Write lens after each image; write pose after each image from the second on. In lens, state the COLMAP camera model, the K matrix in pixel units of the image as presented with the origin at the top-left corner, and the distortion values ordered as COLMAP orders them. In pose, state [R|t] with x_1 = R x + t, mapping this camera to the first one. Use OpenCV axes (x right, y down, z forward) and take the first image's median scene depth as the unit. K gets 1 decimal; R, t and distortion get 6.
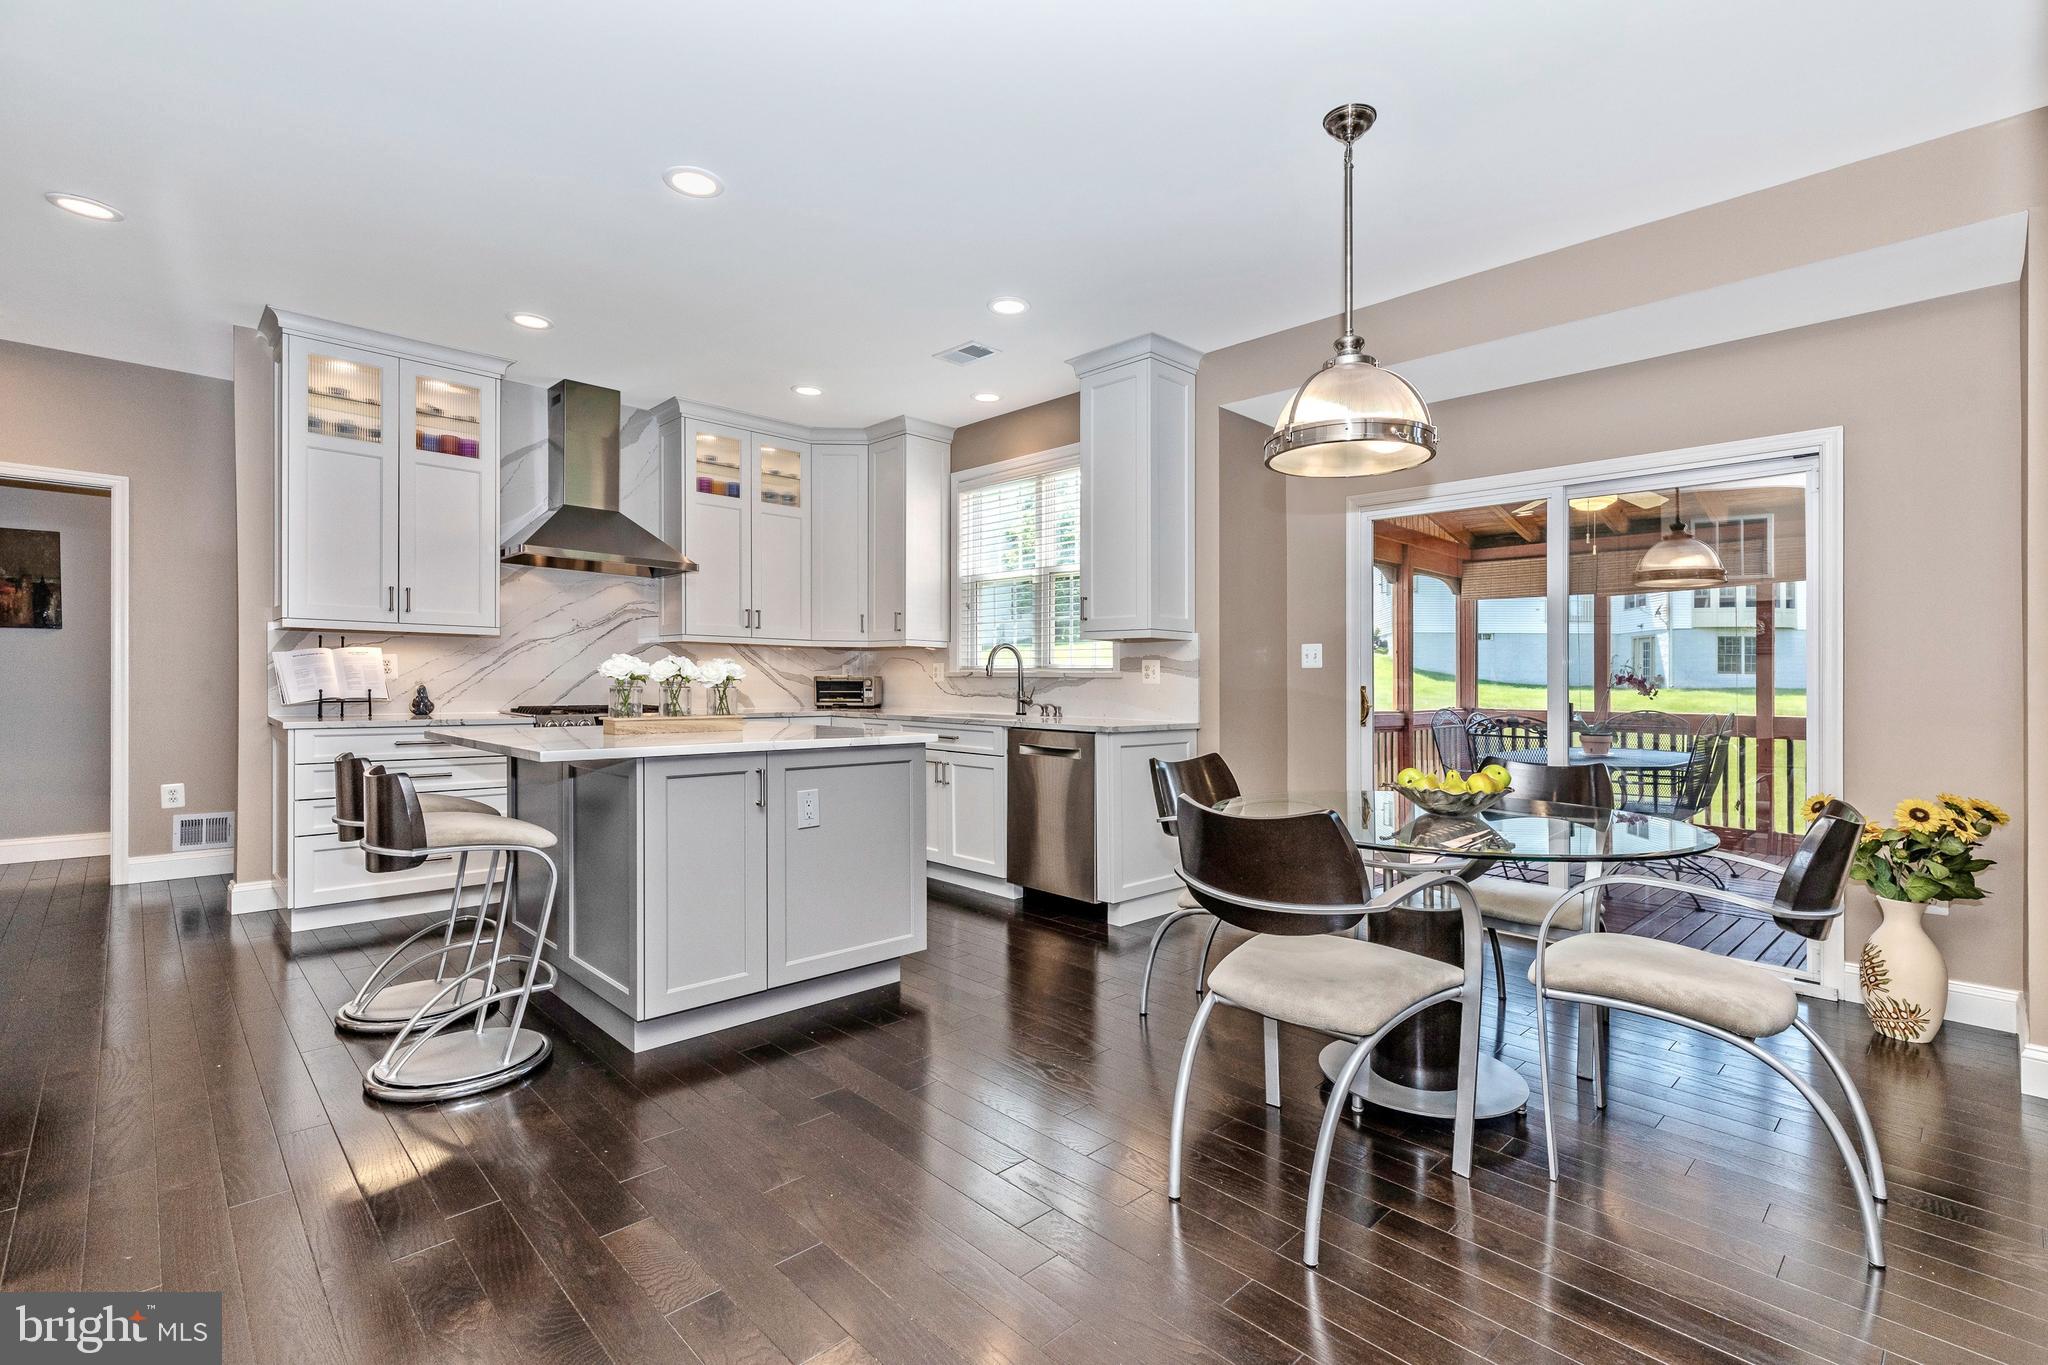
lens RADIAL K [[947.9, 0, 1029.2], [0, 947.9, 688.0], [0, 0, 1]] dist [-0.001234, -0.000357]
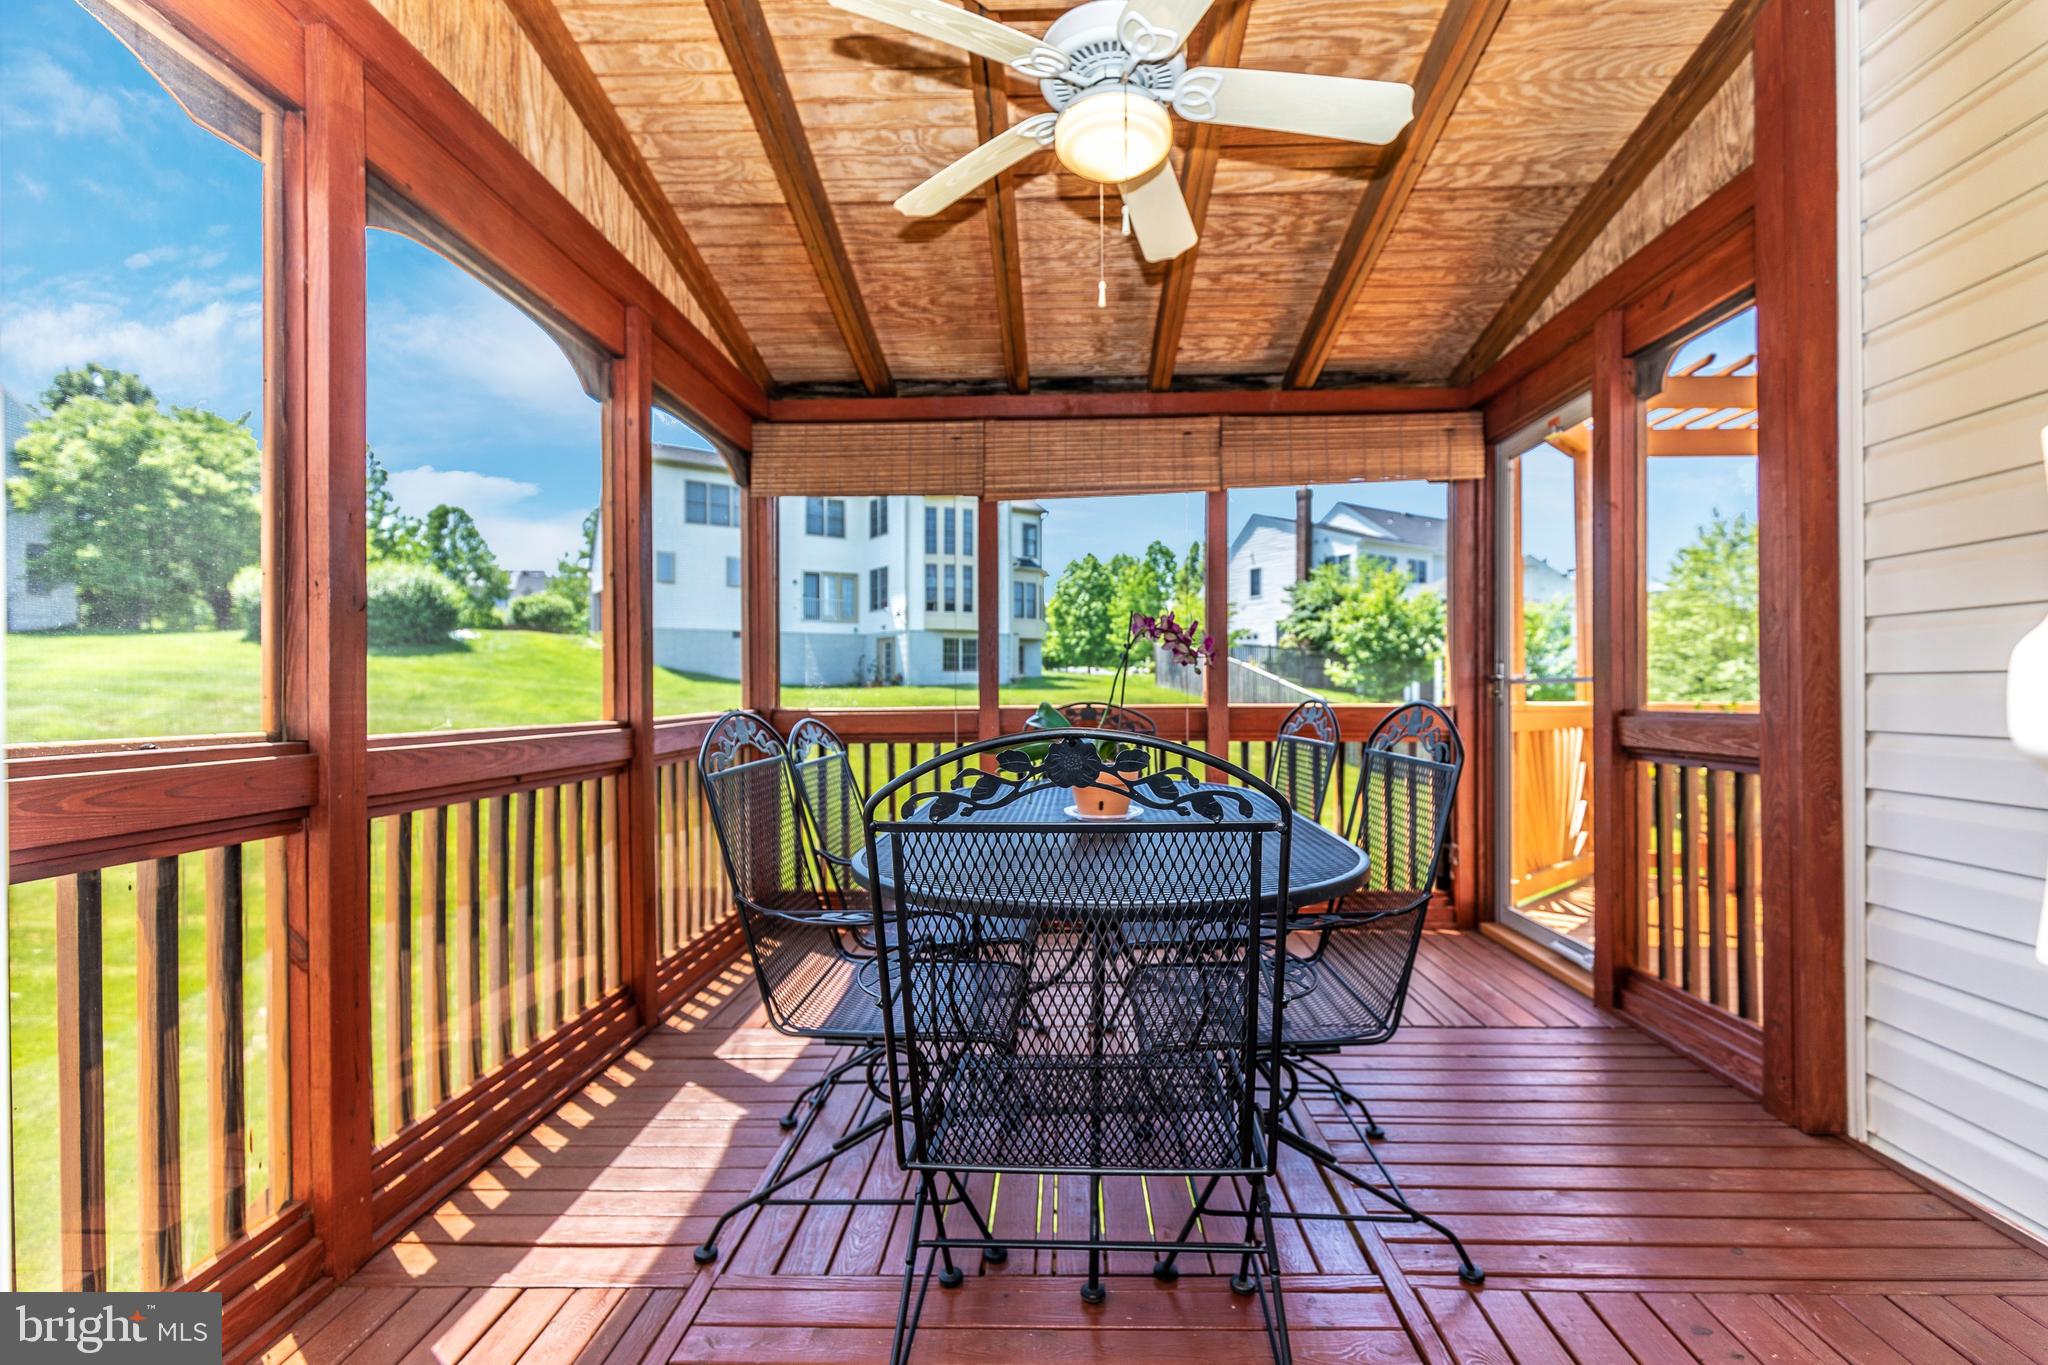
lens RADIAL K [[947.9, 0, 1029.2], [0, 947.9, 688.0], [0, 0, 1]] dist [-0.001234, -0.000357]
pose [[0.735901, -0.015093, 0.676921, 0.249577], [0.018043, 0.999834, 0.002677, 0.012980], [-0.676848, 0.010244, 0.736051, 0.594918]]
